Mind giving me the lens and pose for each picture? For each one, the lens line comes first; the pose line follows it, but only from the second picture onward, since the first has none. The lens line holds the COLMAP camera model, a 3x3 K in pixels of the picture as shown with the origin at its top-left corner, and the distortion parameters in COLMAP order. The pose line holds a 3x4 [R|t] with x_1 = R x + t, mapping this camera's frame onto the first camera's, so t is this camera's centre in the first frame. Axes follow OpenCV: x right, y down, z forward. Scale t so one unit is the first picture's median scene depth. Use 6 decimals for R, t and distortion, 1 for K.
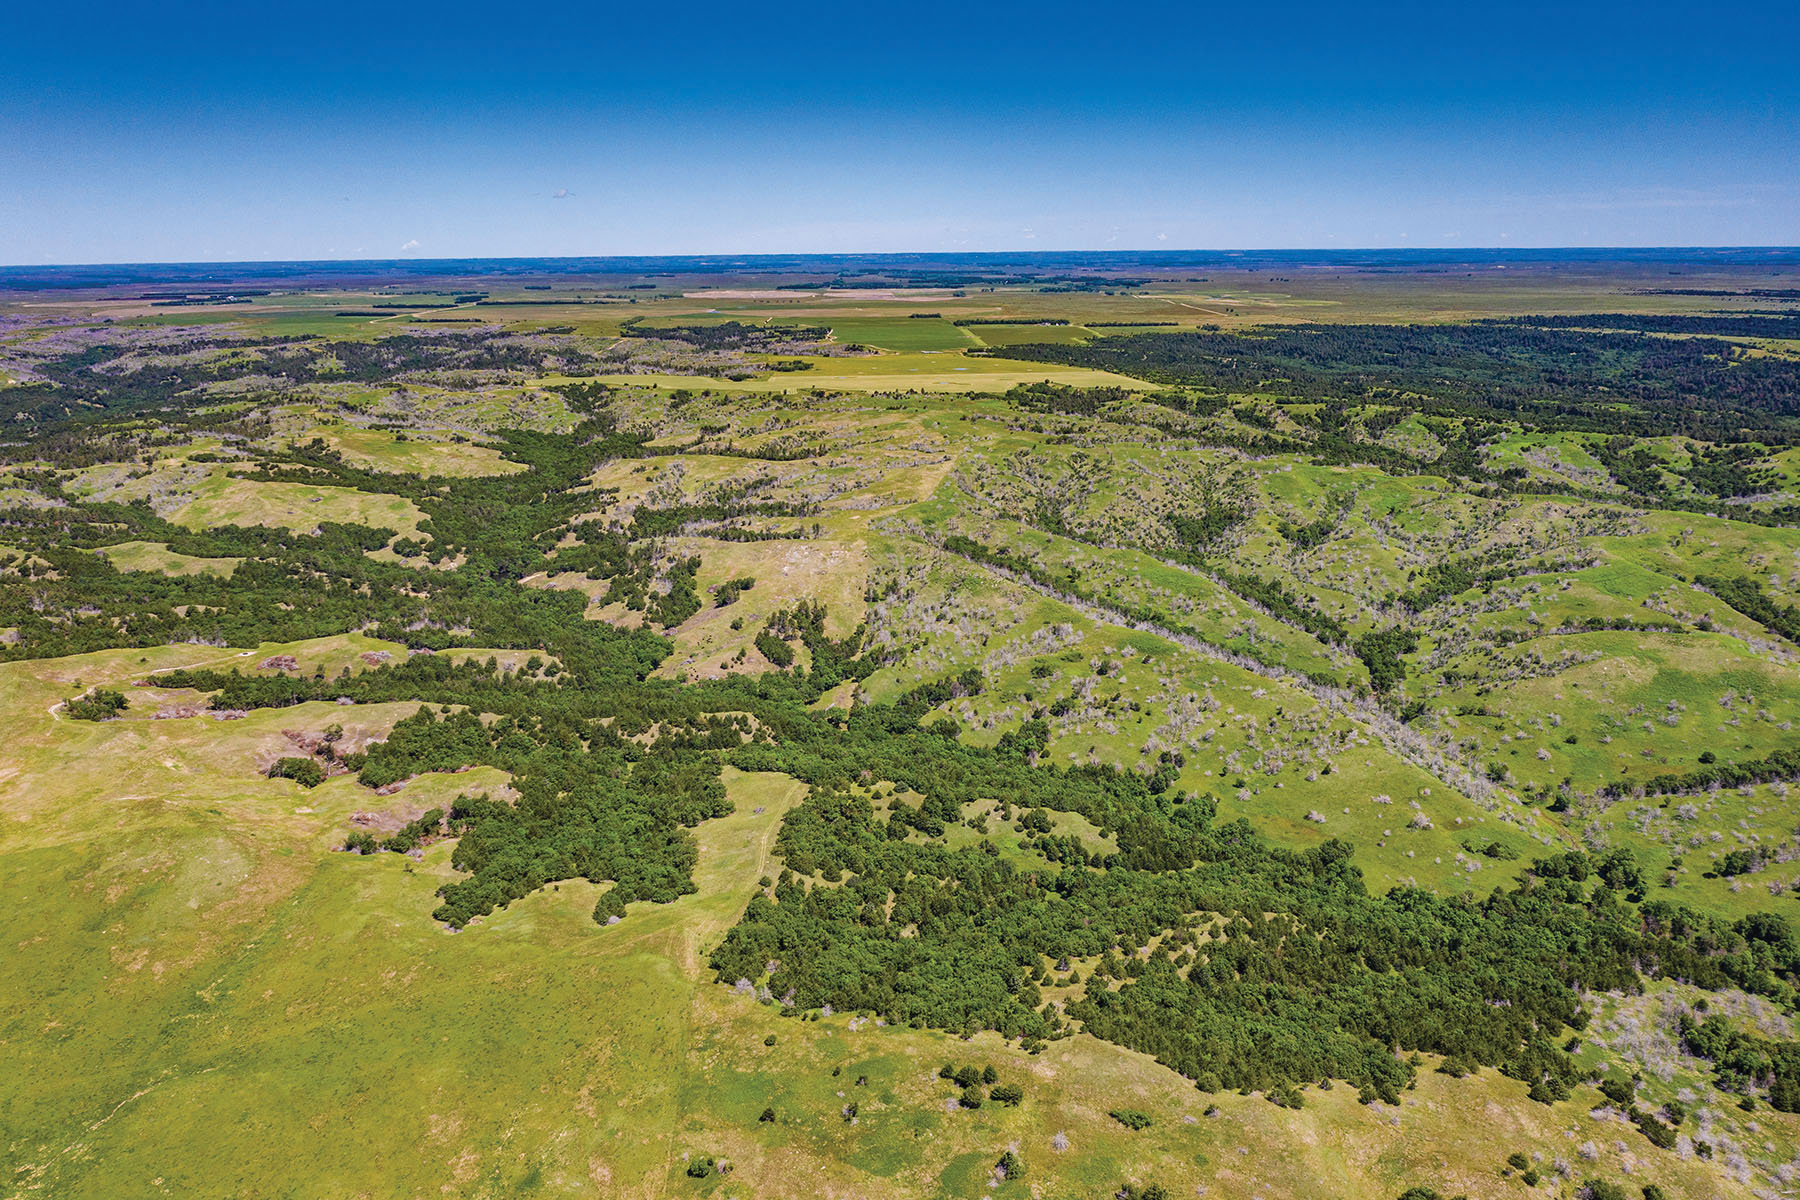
lens RADIAL K [[1417.1, 0, 898.5], [0, 1417.1, 597.9], [0, 0, 1]] dist [-0.009302, -0.001341]
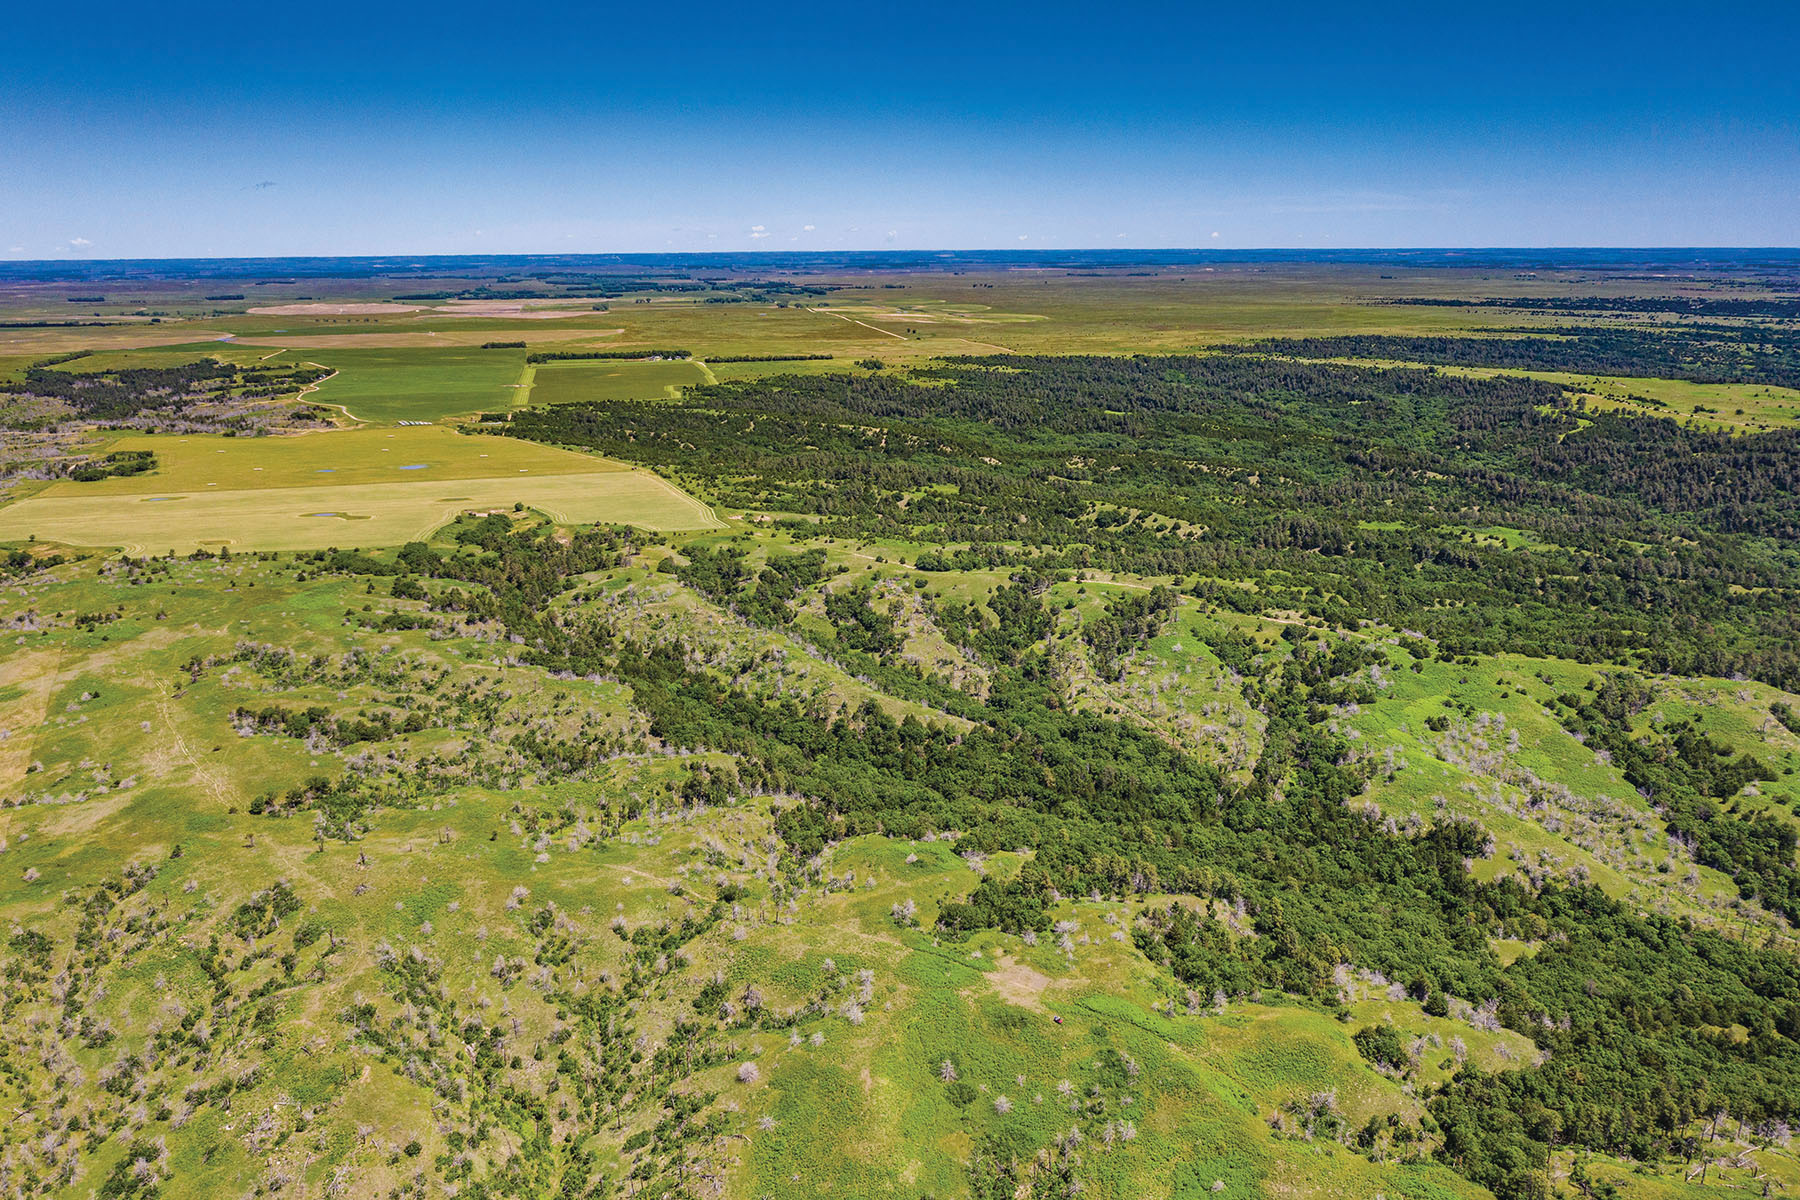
lens RADIAL K [[1417.1, 0, 898.5], [0, 1417.1, 597.9], [0, 0, 1]] dist [-0.009302, -0.001341]
pose [[0.981882, -0.043649, 0.184398, 0.094877], [0.043641, 0.999039, 0.004105, -0.073967], [-0.184400, 0.004017, 0.982843, 0.286040]]
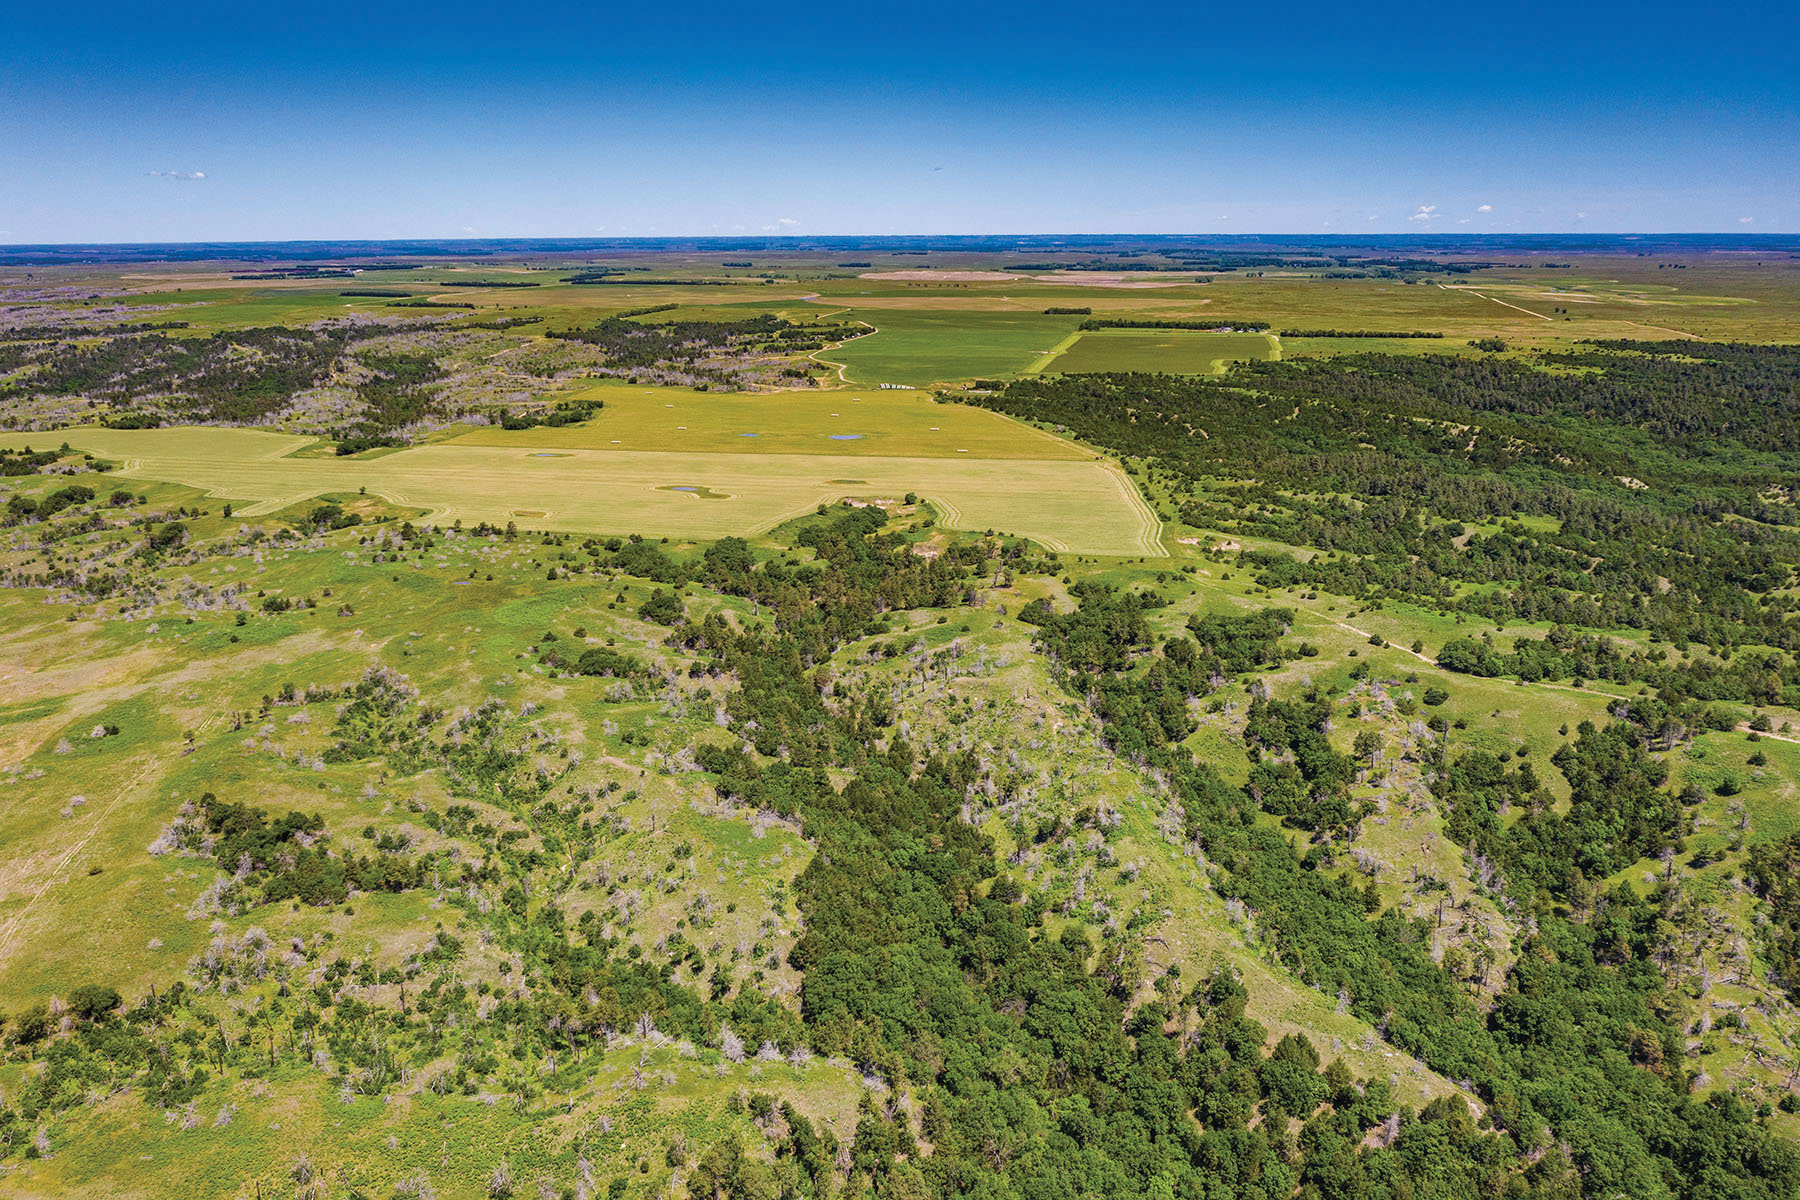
lens RADIAL K [[1417.1, 0, 898.5], [0, 1417.1, 597.9], [0, 0, 1]] dist [-0.009302, -0.001341]
pose [[0.970086, 0.066562, -0.233458, 0.128955], [-0.063599, 0.997771, 0.020205, -0.086017], [0.234282, -0.004753, 0.972157, 0.391817]]
